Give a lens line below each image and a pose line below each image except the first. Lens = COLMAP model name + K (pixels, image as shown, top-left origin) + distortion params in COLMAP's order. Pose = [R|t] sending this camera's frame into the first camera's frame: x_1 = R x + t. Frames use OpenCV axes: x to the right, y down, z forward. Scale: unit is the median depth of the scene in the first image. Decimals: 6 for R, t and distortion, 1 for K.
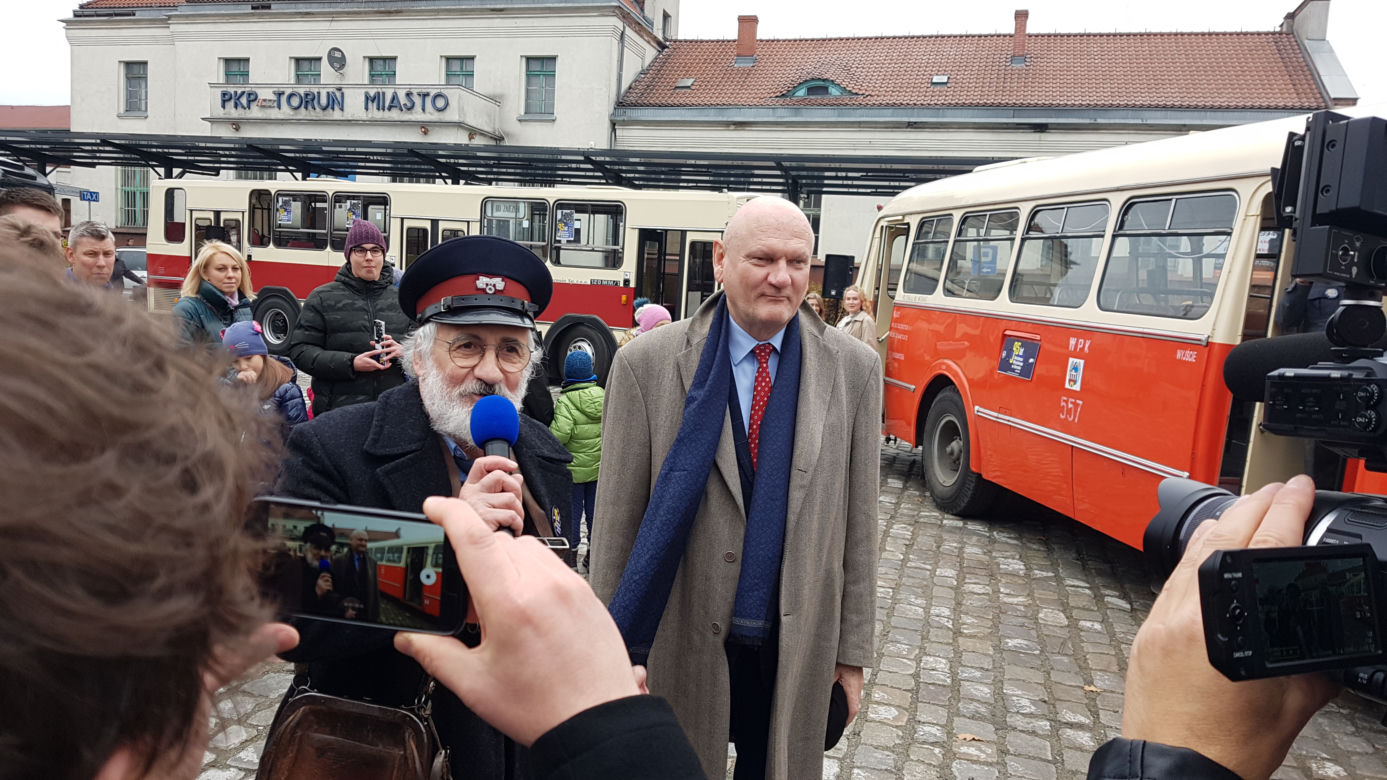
lens RADIAL K [[1077.3, 0, 676.3], [0, 1077.3, 418.0], [0, 0, 1]] dist [0.049413, -0.094785]
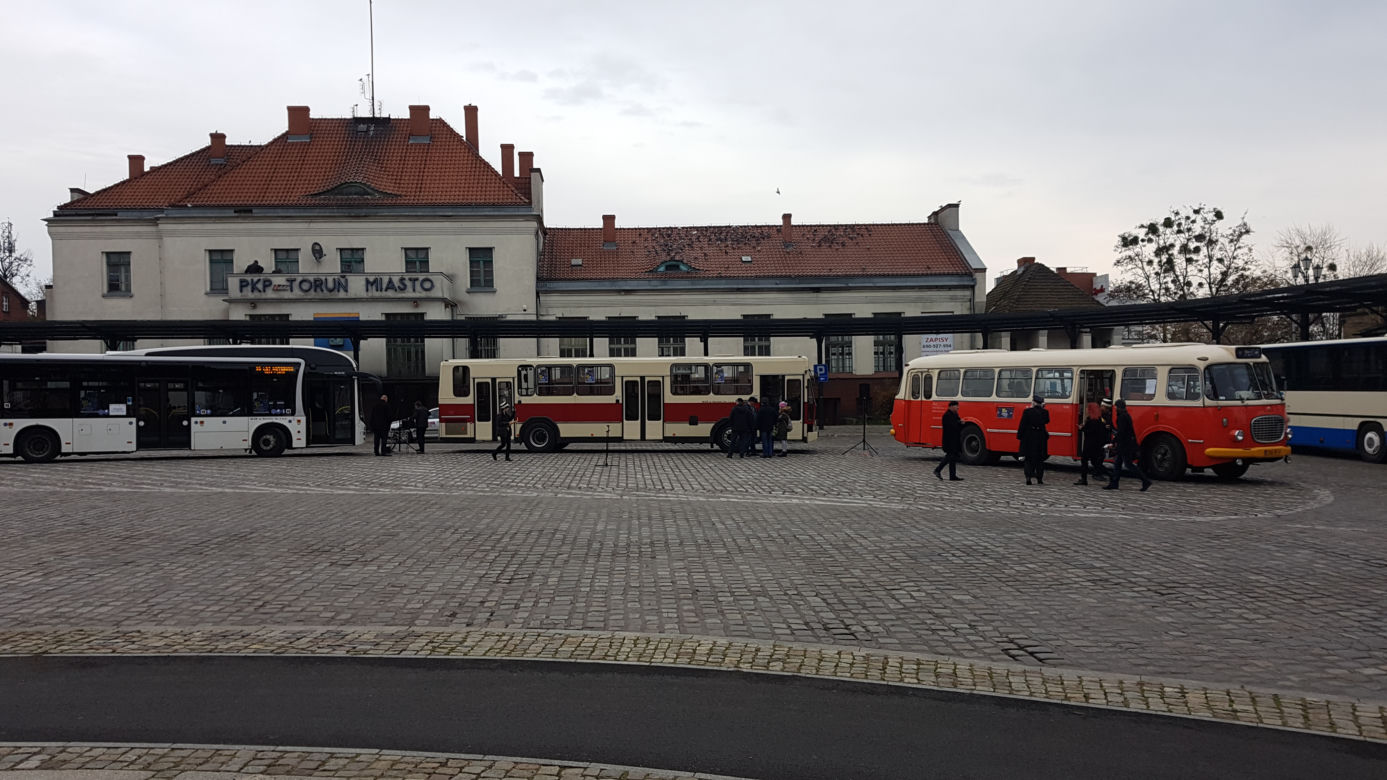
lens RADIAL K [[1016.3, 0, 685.5], [0, 1016.3, 443.3], [0, 0, 1]] dist [0.090082, -0.147483]
pose [[0.943540, -0.085677, 0.319987, -0.338085], [0.107245, 0.992956, -0.050364, 0.019146], [-0.313418, 0.081837, 0.946082, -0.352920]]
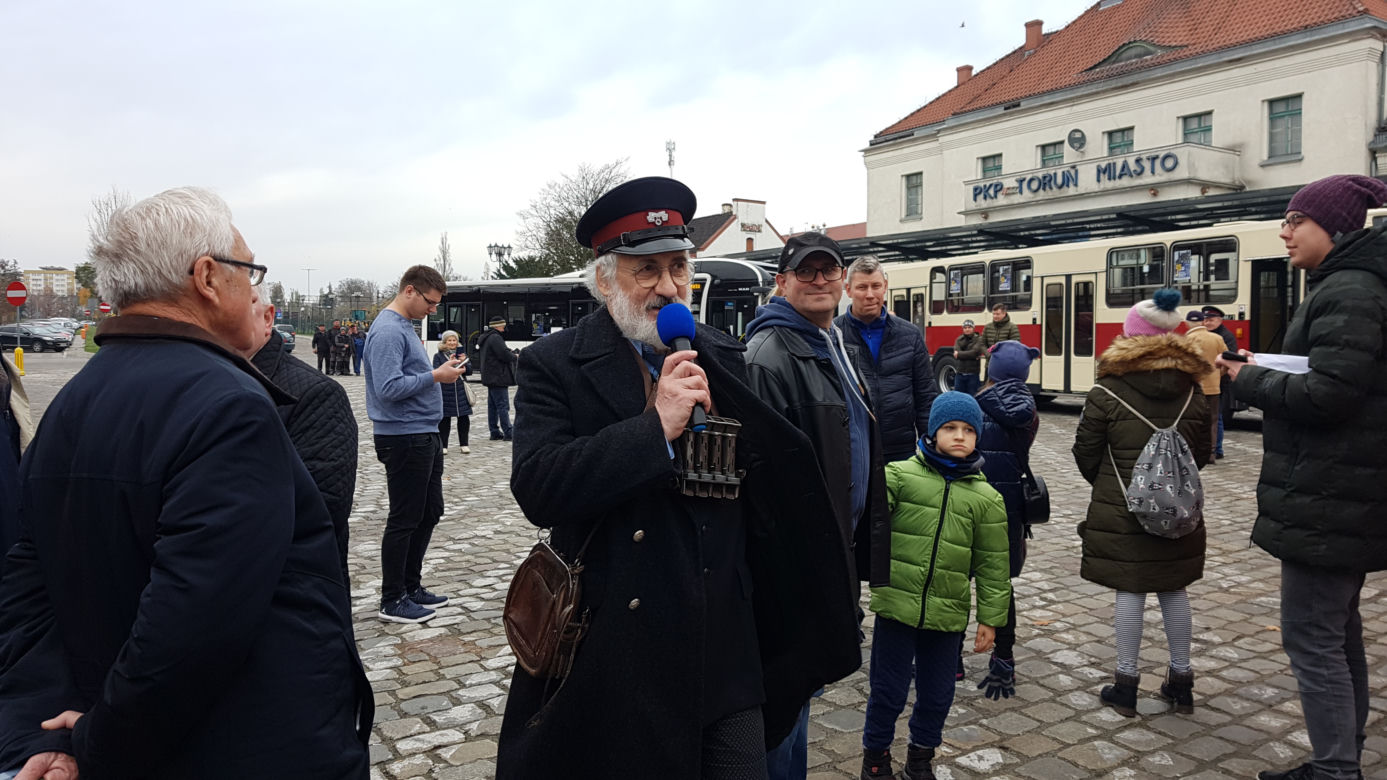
lens RADIAL K [[1072.2, 0, 693.5], [0, 1072.2, 390.0], [0, 0, 1]] dist [0.002820, -0.040676]
pose [[0.758950, -0.038665, -0.650000, 0.083447], [-0.023119, 0.996006, -0.086241, 0.015326], [0.650739, 0.080480, 0.755024, -0.023536]]
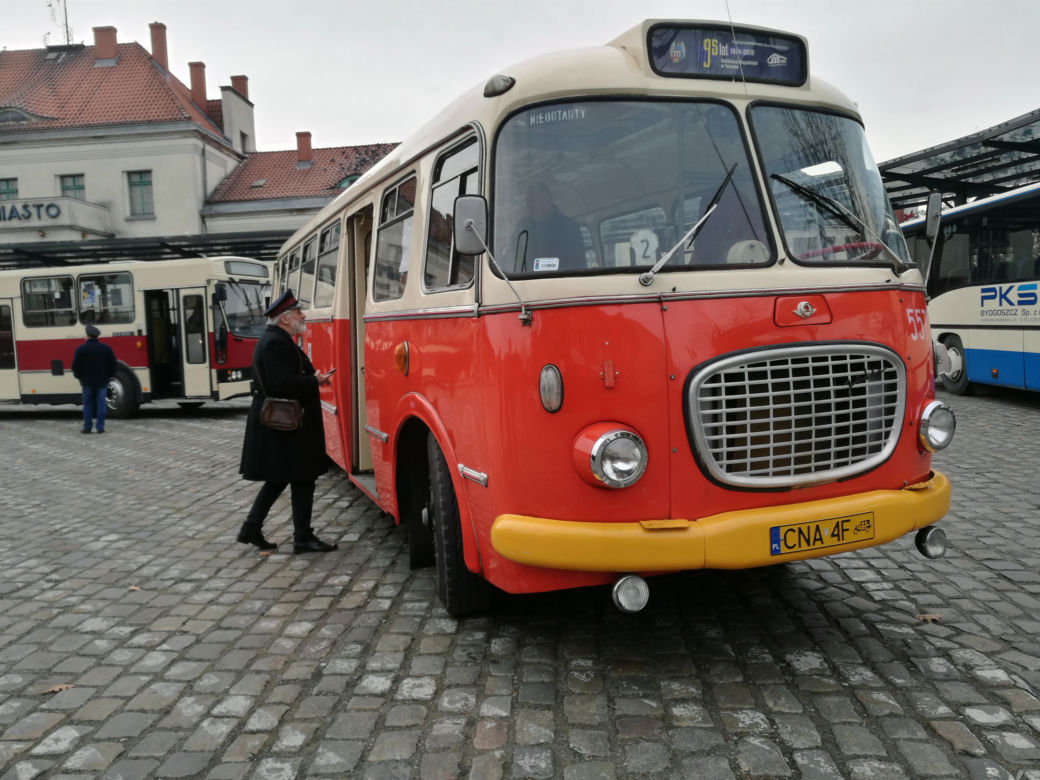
lens RADIAL K [[807.0, 0, 510.0], [0, 807.0, 388.0], [0, 0, 1]] dist [0.011304, 0.003646]
pose [[0.969322, -0.118814, 0.215170, 0.068840], [0.129037, 0.991055, -0.034051, 0.013599], [-0.209200, 0.060771, 0.975983, -0.020371]]
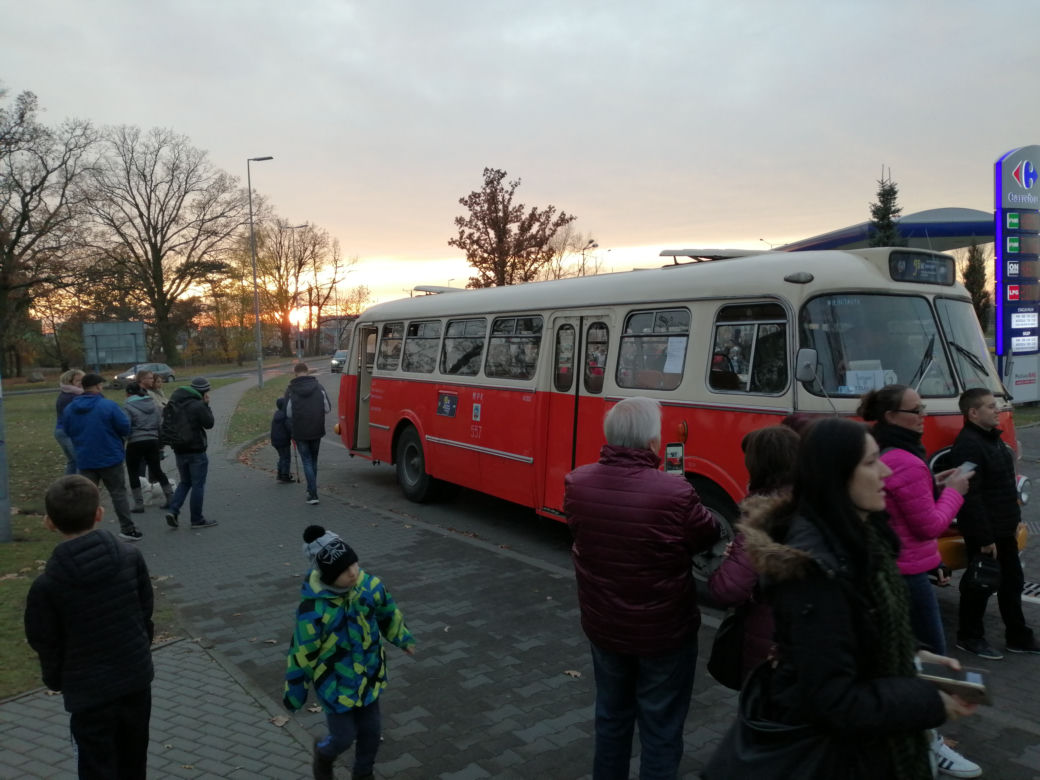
lens RADIAL K [[803.6, 0, 510.1], [0, 803.6, 388.0], [0, 0, 1]] dist [0.008977, 0.002813]
pose [[0.927075, -0.051667, 0.371298, -0.014568], [0.083799, 0.993955, -0.070924, 0.003535], [-0.365389, 0.096867, 0.925801, -0.050160]]
